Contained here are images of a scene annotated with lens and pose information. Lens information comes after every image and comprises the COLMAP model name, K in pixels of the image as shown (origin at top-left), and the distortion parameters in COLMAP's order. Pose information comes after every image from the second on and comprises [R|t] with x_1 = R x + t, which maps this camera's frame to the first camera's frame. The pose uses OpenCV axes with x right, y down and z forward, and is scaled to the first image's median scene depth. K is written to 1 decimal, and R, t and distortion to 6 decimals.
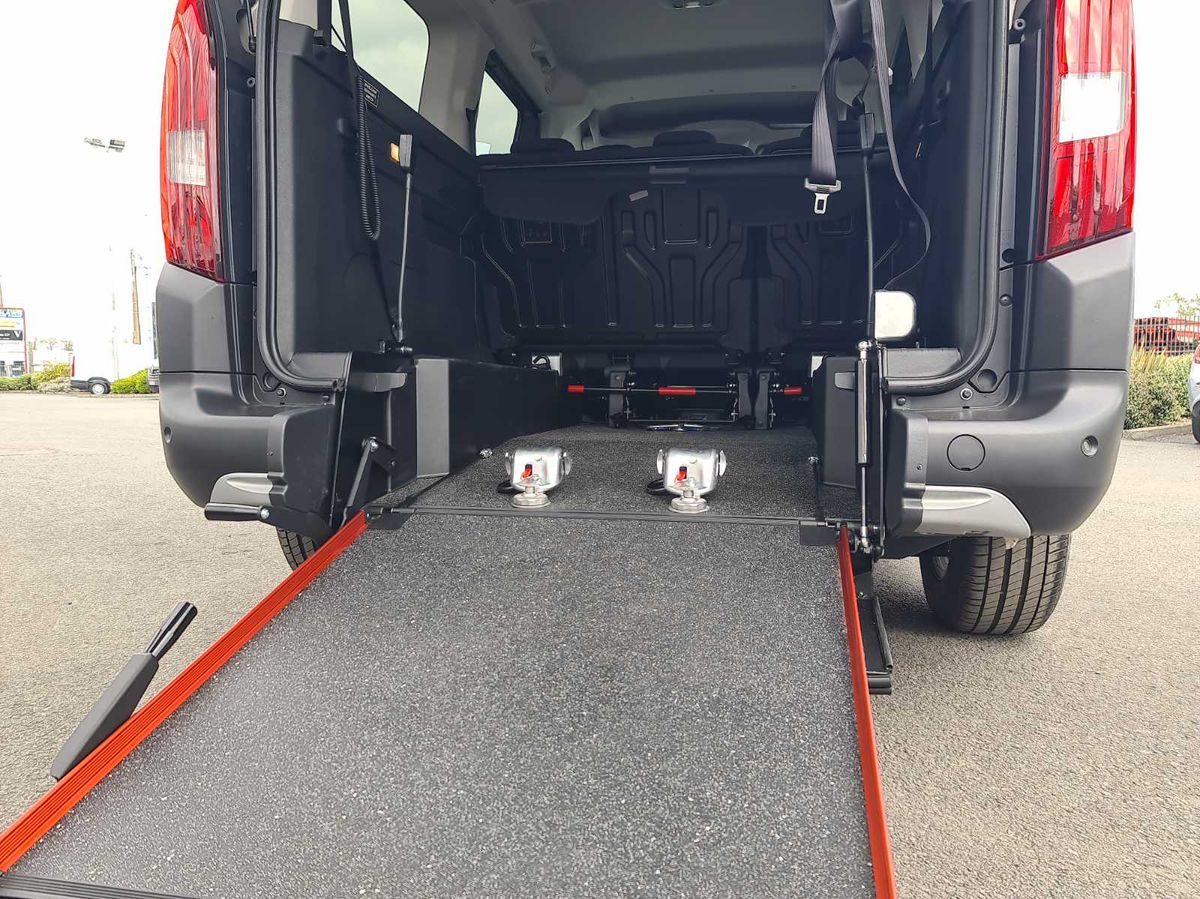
lens RADIAL K [[863.9, 0, 612.7], [0, 863.9, 452.1], [0, 0, 1]] dist [0.092733, -0.088783]
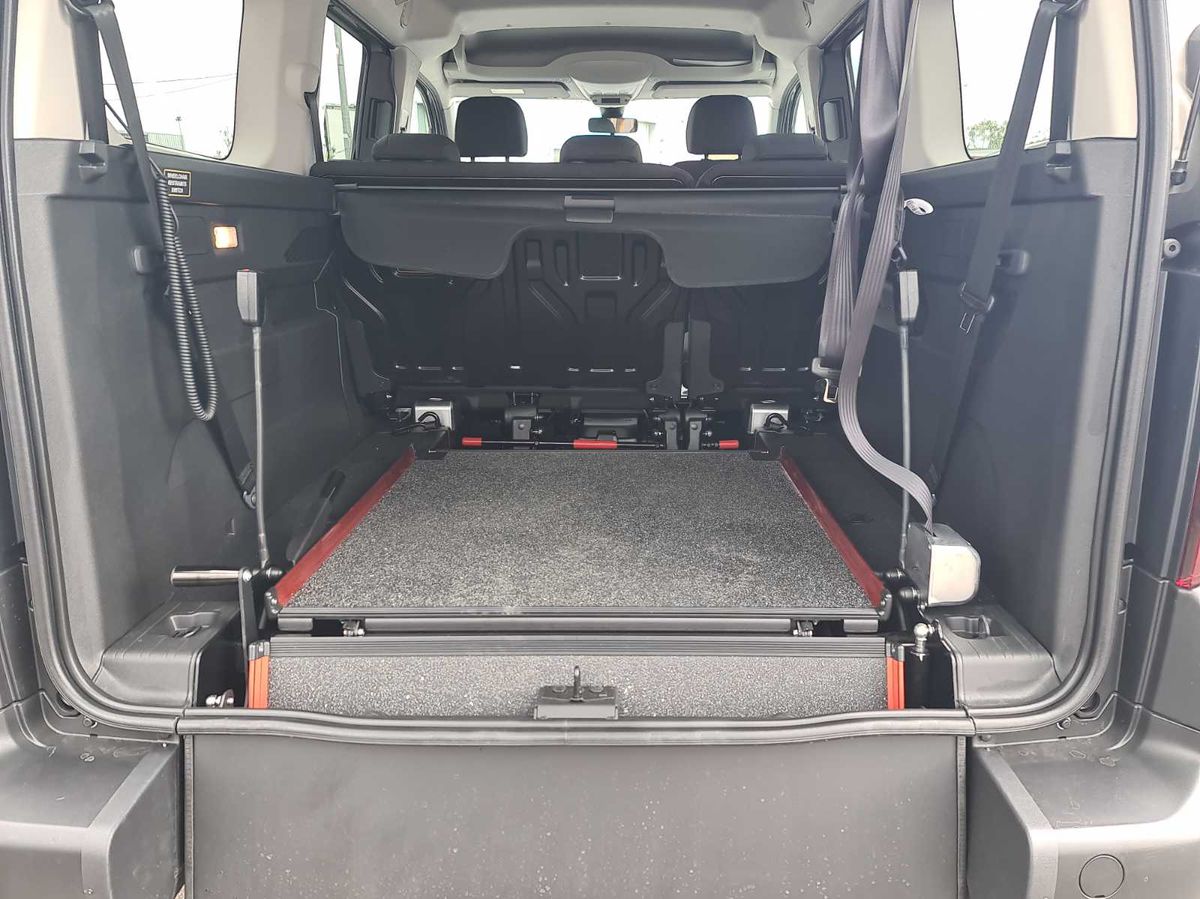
lens RADIAL K [[862.2, 0, 621.1], [0, 862.2, 448.2], [0, 0, 1]] dist [0.056305, -0.030078]
pose [[0.982017, -0.051565, 0.181617, -0.091769], [0.016551, 0.981788, 0.189259, -0.384730], [-0.188068, -0.182850, 0.964985, 0.309801]]
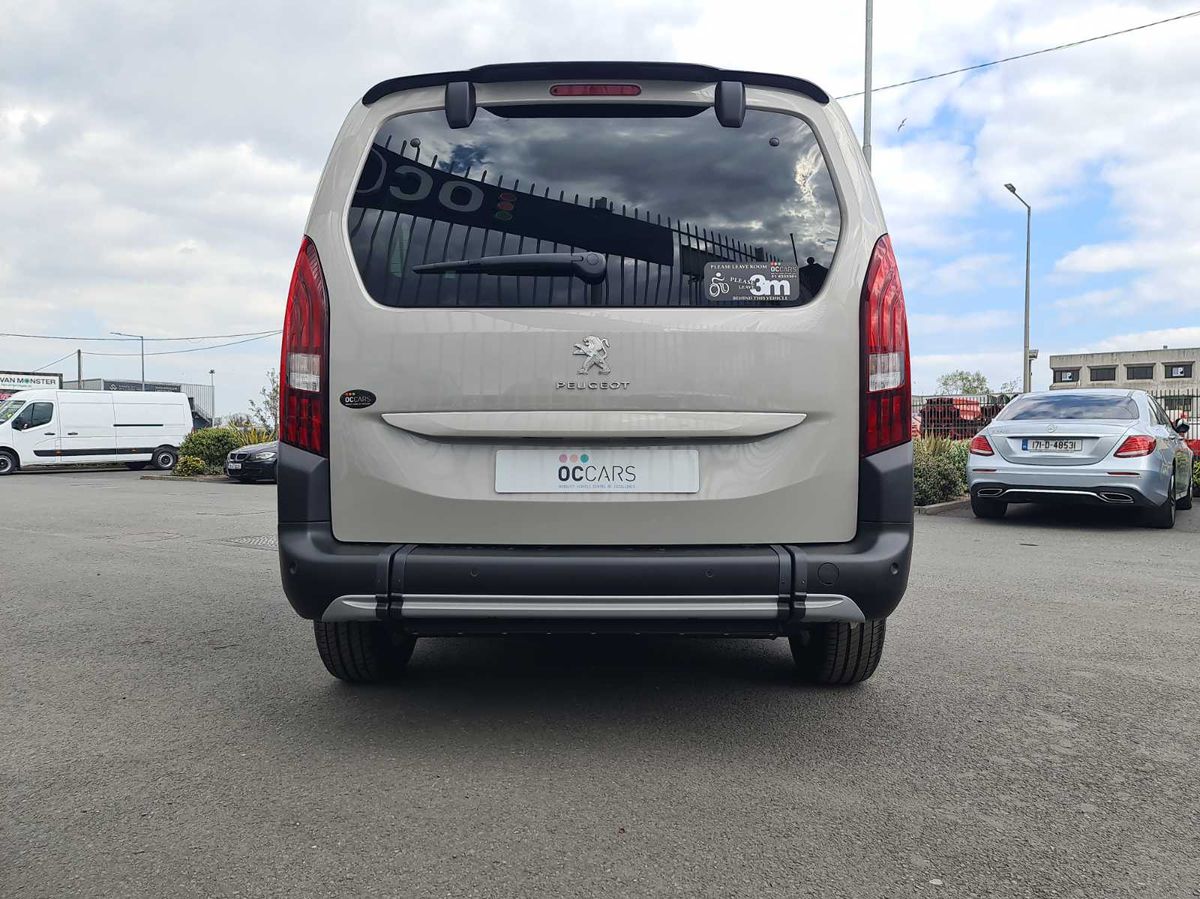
lens RADIAL K [[857.0, 0, 621.4], [0, 857.0, 448.7], [0, 0, 1]] dist [0.089037, -0.103089]
pose [[0.981900, 0.000718, 0.189401, -0.232567], [0.014697, 0.996689, -0.079972, -0.084980], [-0.188831, 0.081308, 0.978638, -0.440202]]
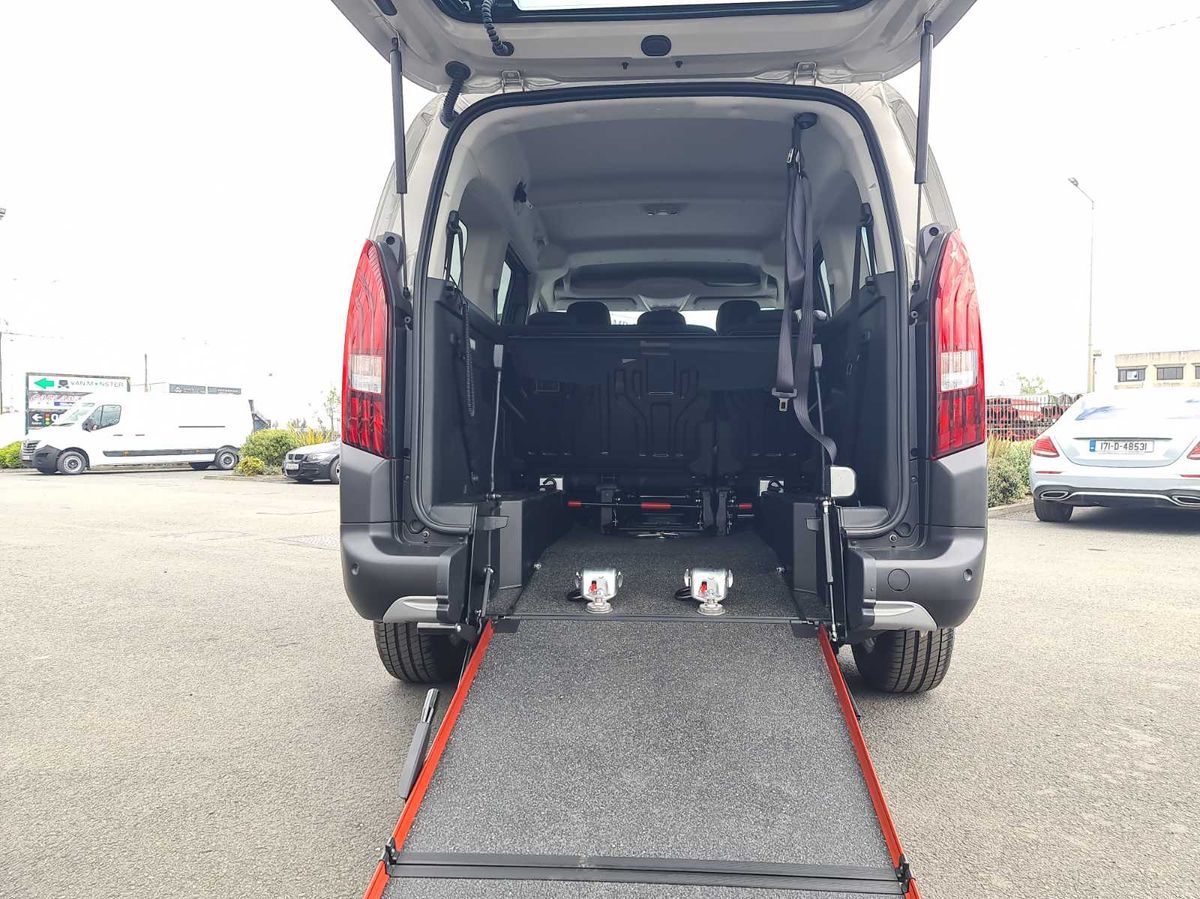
lens RADIAL K [[857.0, 0, 621.4], [0, 857.0, 448.7], [0, 0, 1]] dist [0.089037, -0.103089]
pose [[0.990887, 0.001640, 0.134688, -0.247984], [0.009482, 0.996596, -0.081891, -0.087354], [-0.134364, 0.082421, 0.987498, -0.416508]]
